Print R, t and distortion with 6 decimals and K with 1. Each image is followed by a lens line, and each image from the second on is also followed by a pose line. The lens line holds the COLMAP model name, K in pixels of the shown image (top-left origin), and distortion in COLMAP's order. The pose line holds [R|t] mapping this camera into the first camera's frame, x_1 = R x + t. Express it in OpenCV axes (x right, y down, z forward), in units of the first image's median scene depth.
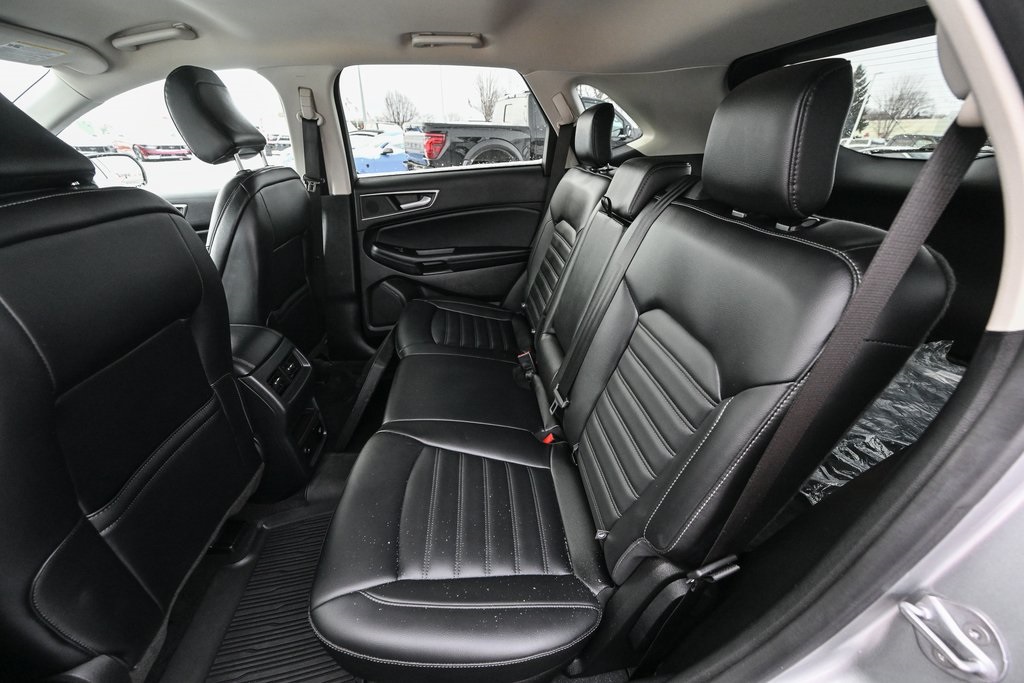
lens RADIAL K [[398.4, 0, 508.8], [0, 398.4, 343.9], [0, 0, 1]] dist [-0.003680, 0.000189]
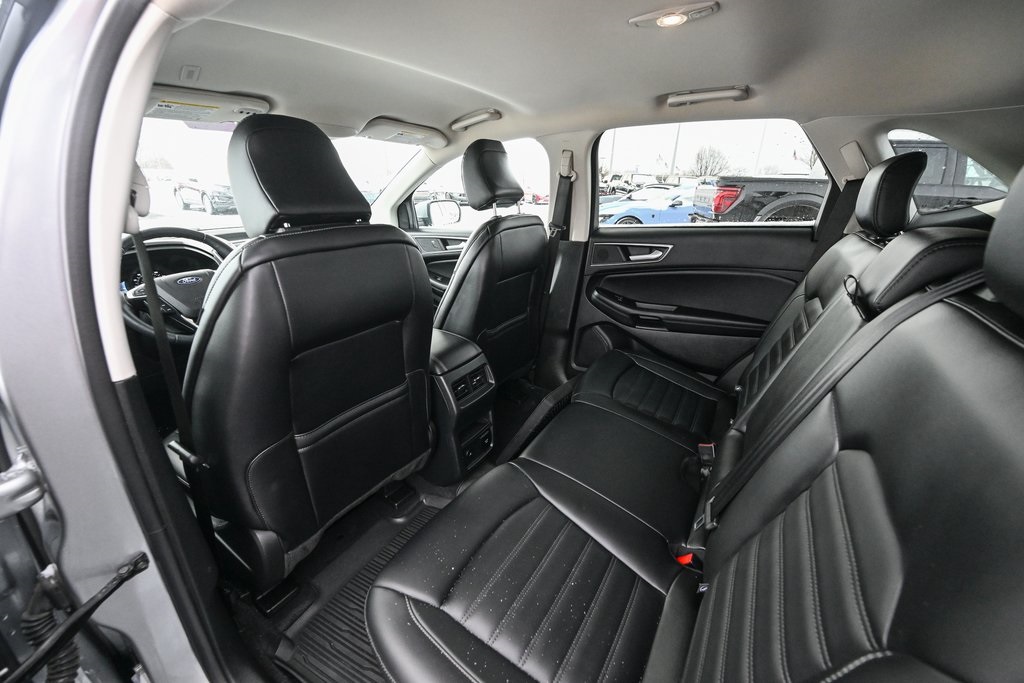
lens RADIAL K [[398.4, 0, 514.7], [0, 398.4, 340.9], [0, 0, 1]] dist [-0.003680, 0.000189]
pose [[0.785884, 0.227880, -0.574855, 0.168617], [-0.292522, 0.956030, -0.020924, -0.052255], [0.544810, 0.184602, 0.817988, 0.082491]]
